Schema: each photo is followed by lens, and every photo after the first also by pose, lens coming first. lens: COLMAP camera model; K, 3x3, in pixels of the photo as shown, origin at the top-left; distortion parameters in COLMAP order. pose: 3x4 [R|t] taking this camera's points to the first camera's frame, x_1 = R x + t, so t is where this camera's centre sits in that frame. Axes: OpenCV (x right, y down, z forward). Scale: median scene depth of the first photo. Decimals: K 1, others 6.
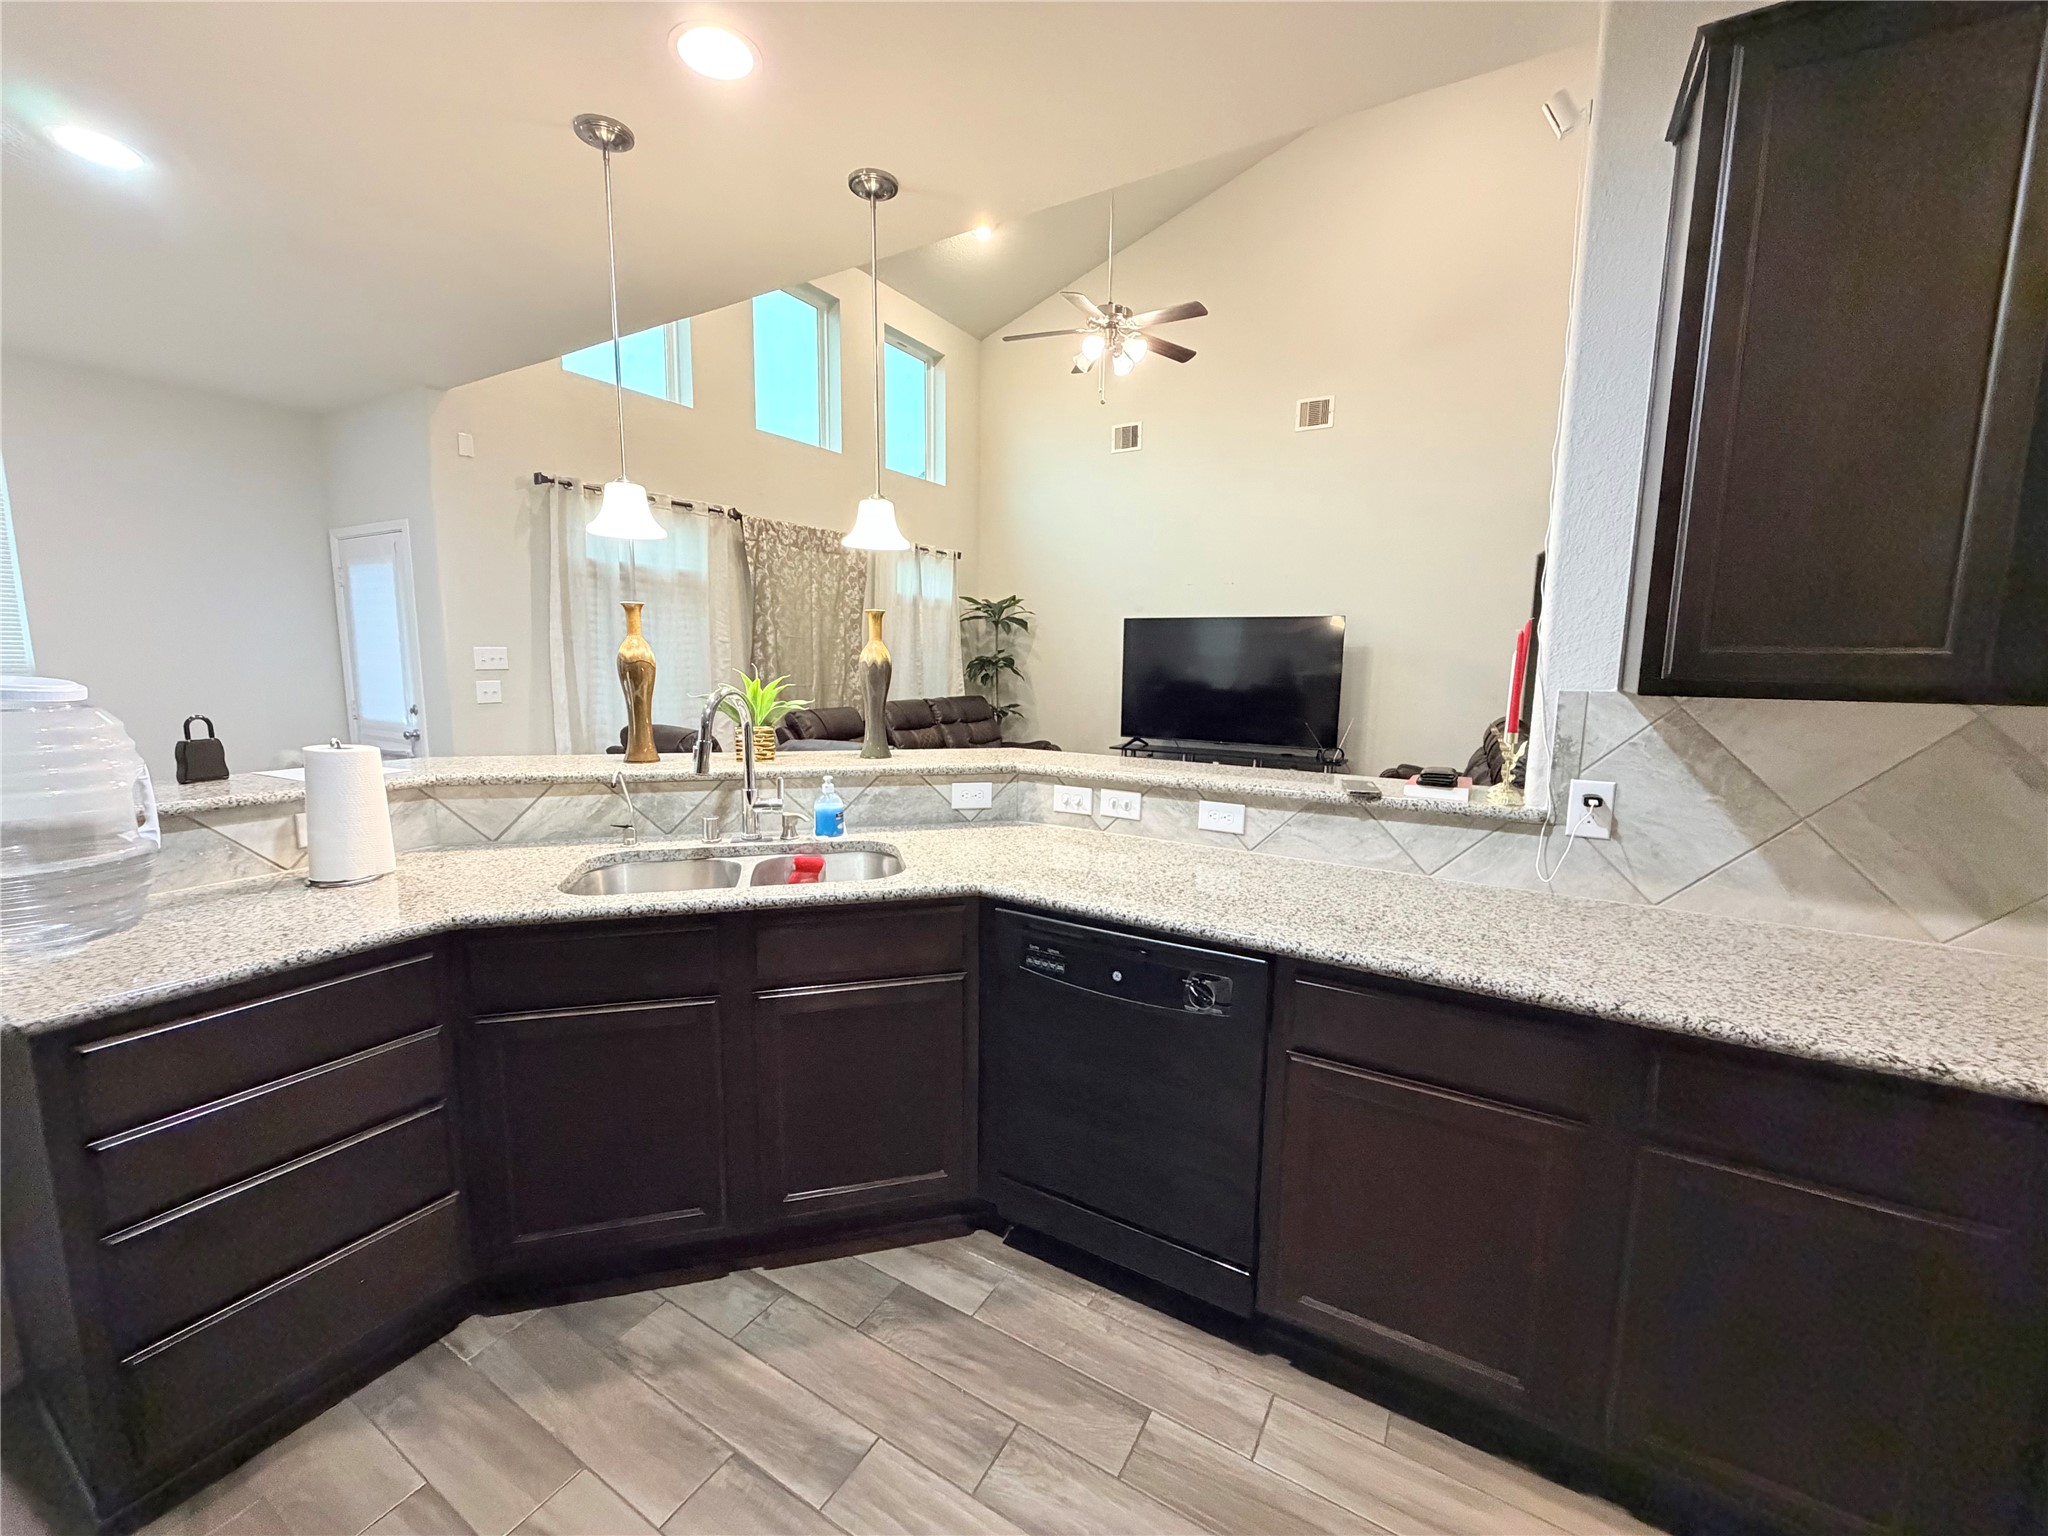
lens RADIAL K [[815.7, 0, 1024.0], [0, 815.7, 768.0], [0, 0, 1]] dist [-0.001456, 0.000115]
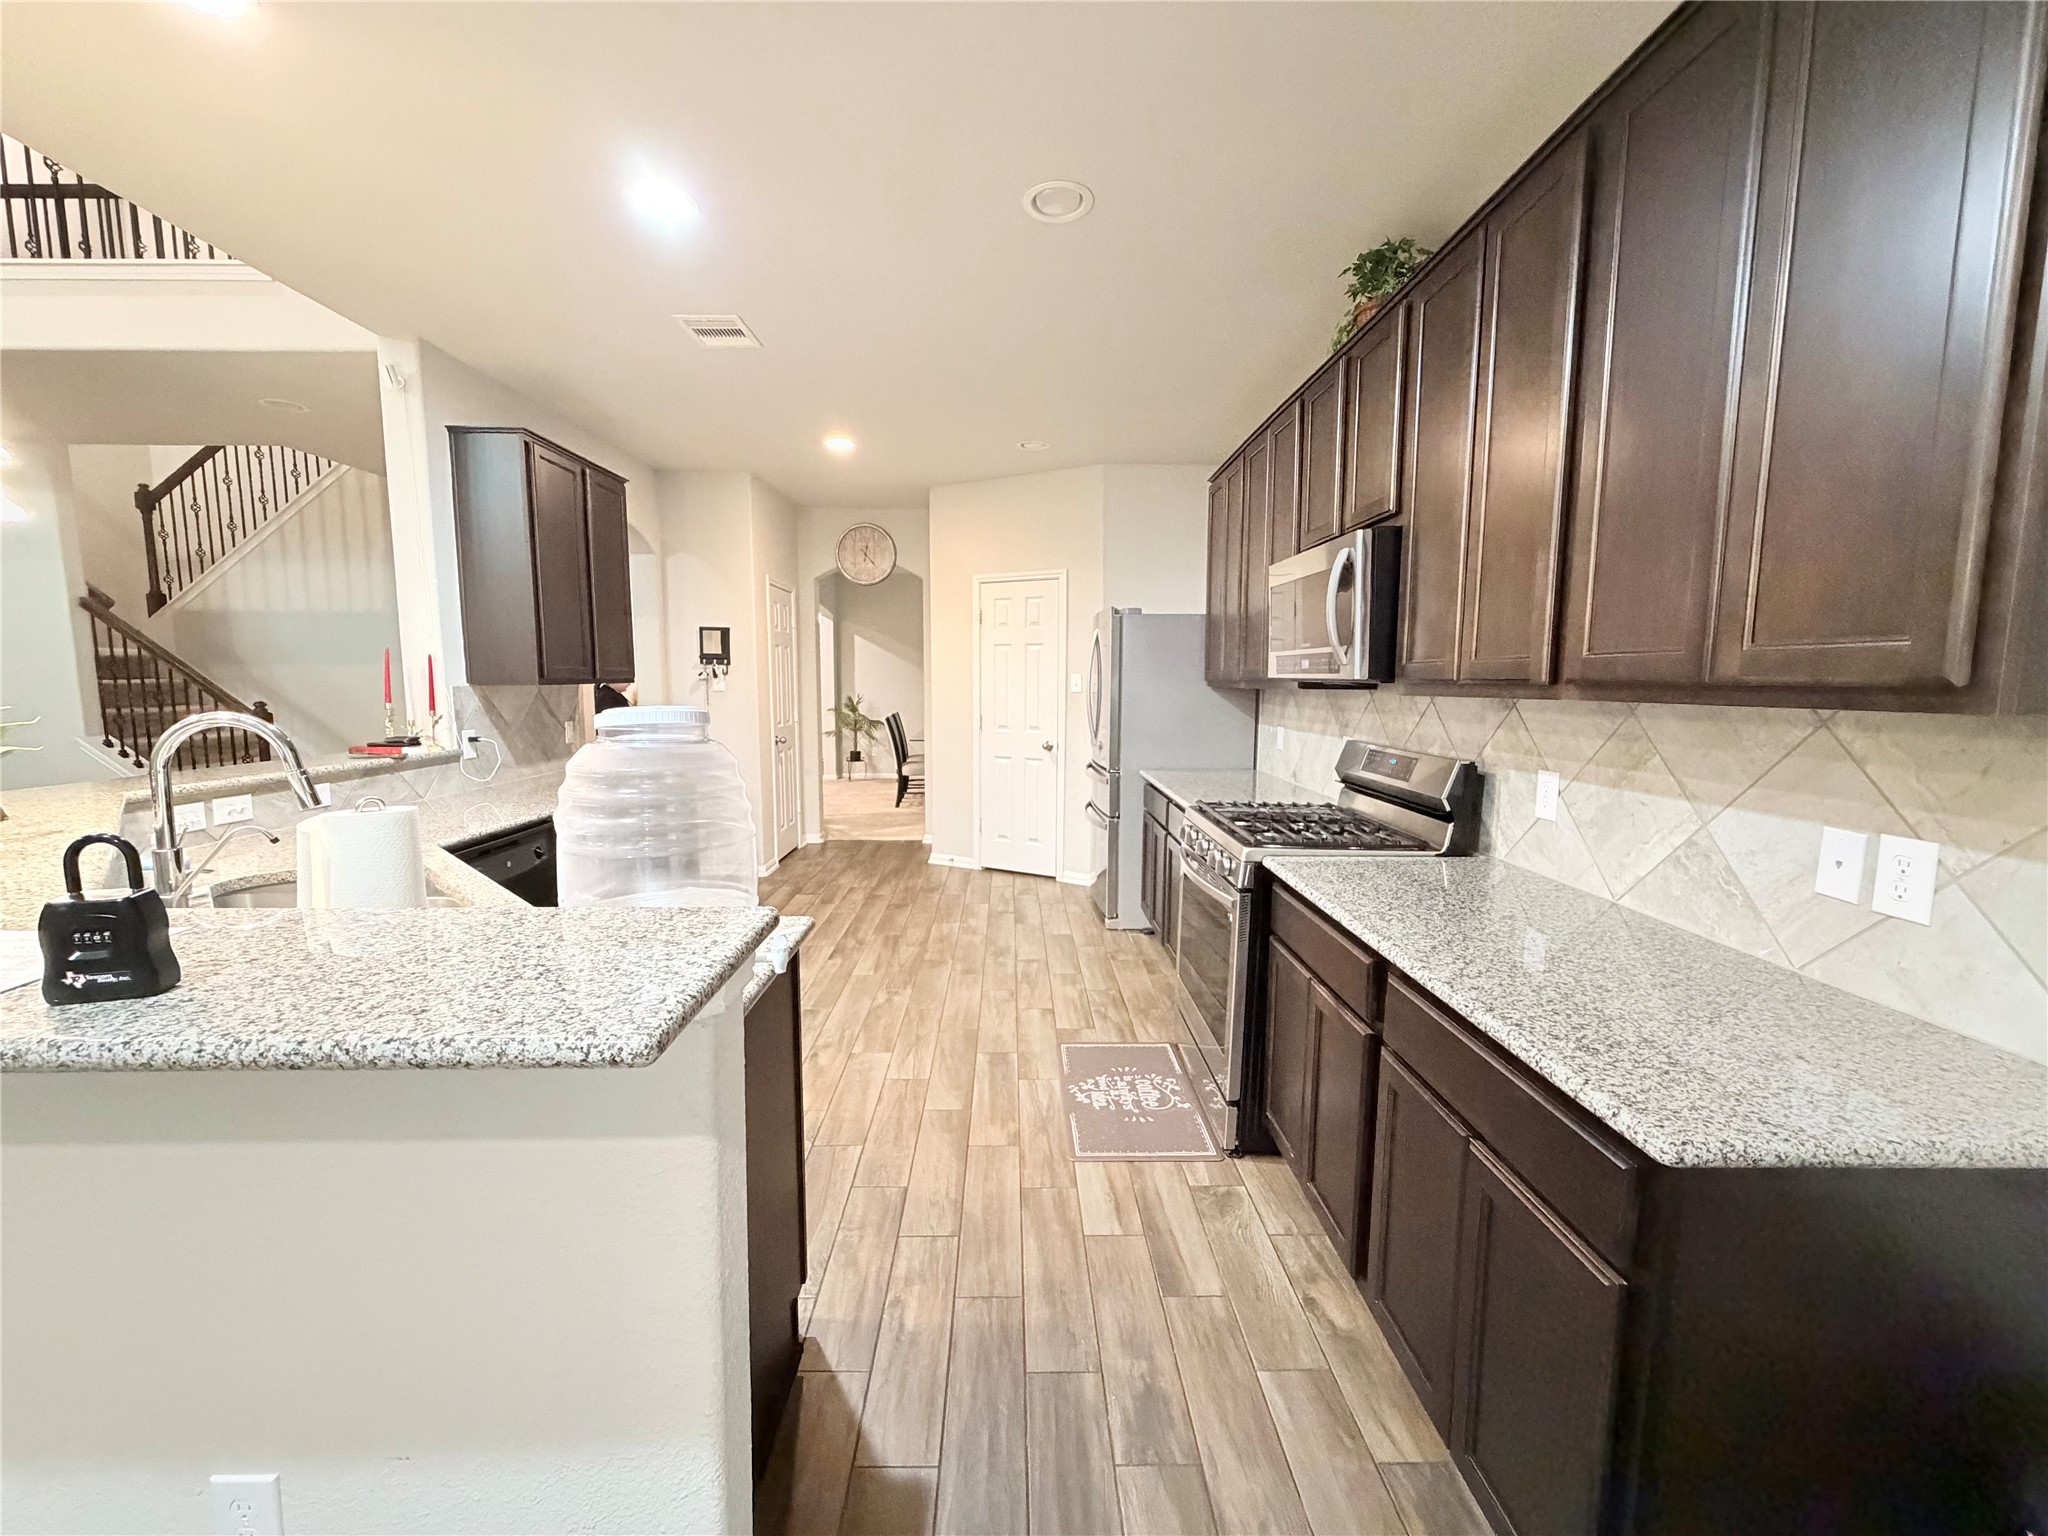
lens RADIAL K [[815.7, 0, 1024.0], [0, 815.7, 768.0], [0, 0, 1]] dist [-0.001456, 0.000115]
pose [[-0.528360, -0.109270, 0.841959, -1.669154], [0.105414, 0.975567, 0.192760, -0.131938], [-0.842451, 0.190601, -0.503933, 0.847456]]
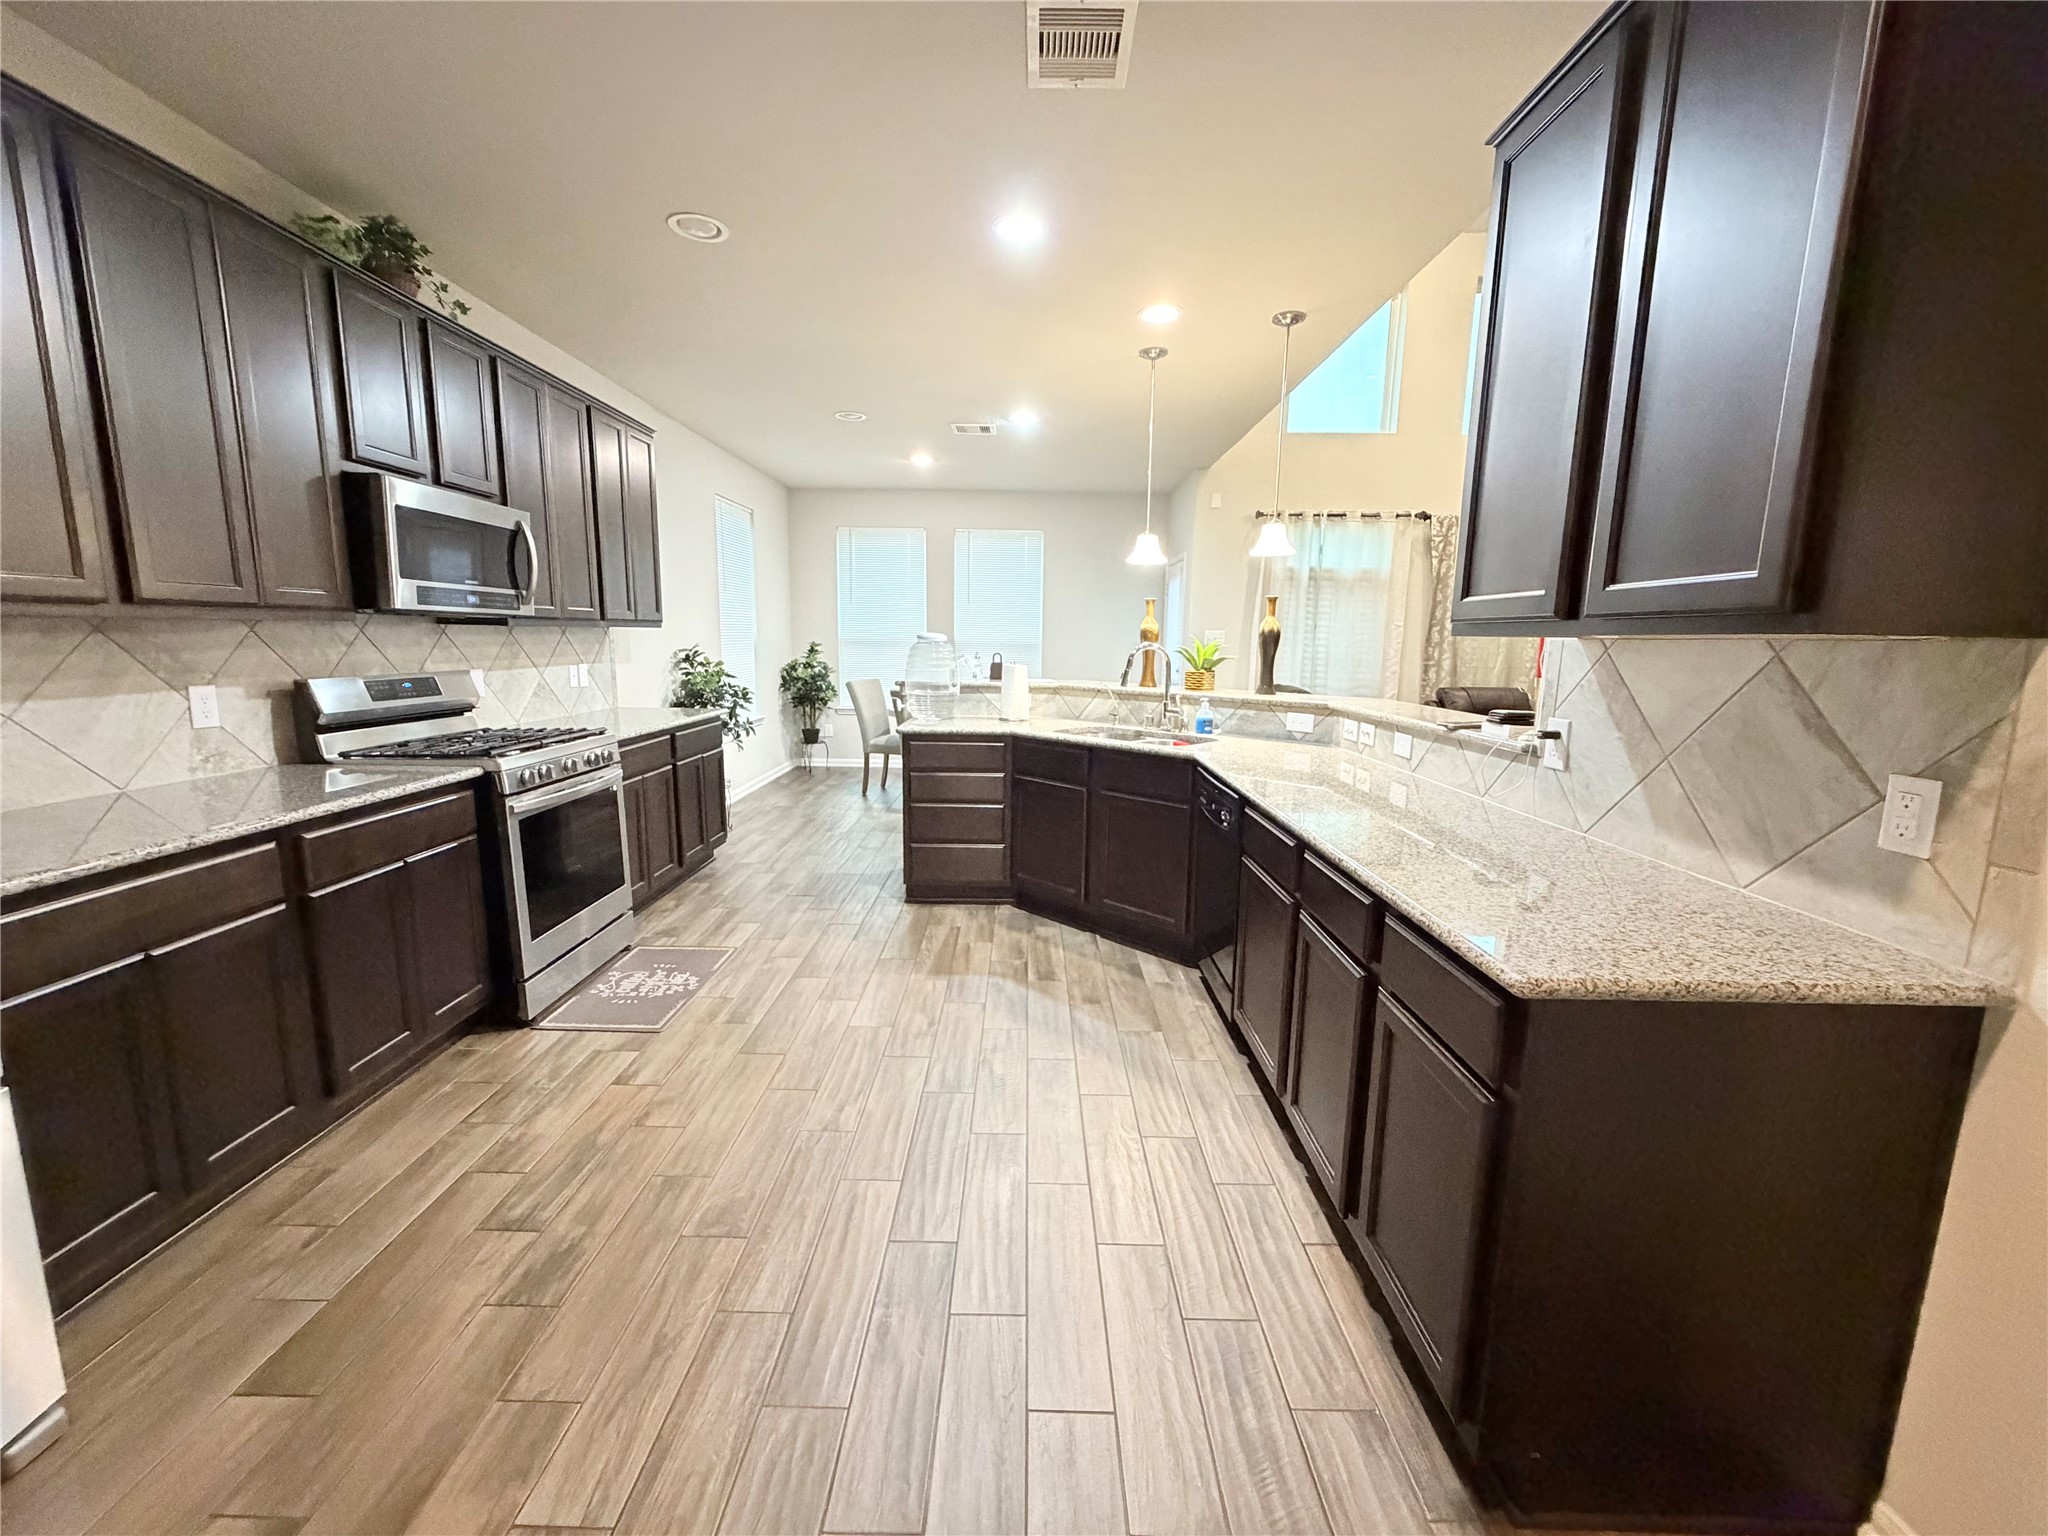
lens RADIAL K [[815.7, 0, 1024.0], [0, 815.7, 768.0], [0, 0, 1]] dist [-0.001456, 0.000115]
pose [[0.509830, 0.130391, -0.850336, 1.249641], [-0.125437, 0.989150, 0.076469, 0.087474], [0.851081, 0.067677, 0.520654, -0.215379]]
